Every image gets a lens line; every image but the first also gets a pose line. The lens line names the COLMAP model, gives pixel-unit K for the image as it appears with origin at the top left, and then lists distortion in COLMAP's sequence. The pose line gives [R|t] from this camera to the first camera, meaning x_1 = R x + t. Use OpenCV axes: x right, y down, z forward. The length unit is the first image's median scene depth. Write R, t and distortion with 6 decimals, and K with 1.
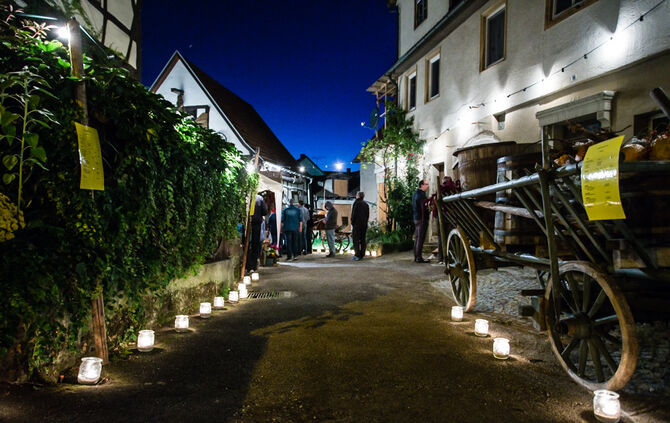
lens RADIAL K [[494.2, 0, 337.9], [0, 494.2, 212.2], [0, 0, 1]] dist [-0.014877, 0.031037]
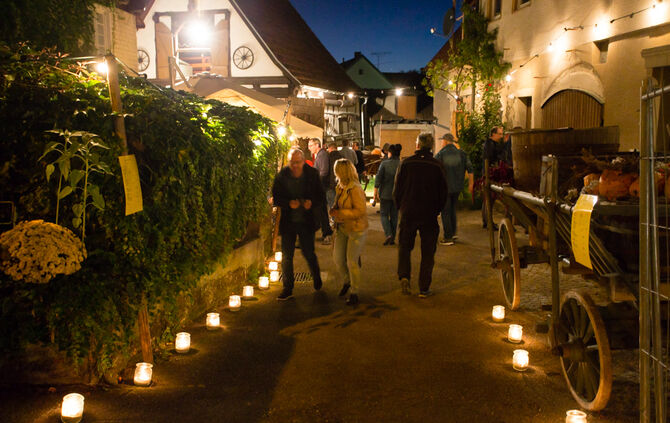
lens RADIAL K [[701.7, 0, 336.5], [0, 701.7, 212.2], [0, 0, 1]] dist [0.060439, 0.000000]
pose [[0.994216, 0.012442, -0.106672, 0.104306], [0.001771, 0.991232, 0.132120, -0.219269], [0.107380, -0.131545, 0.985477, -0.436803]]
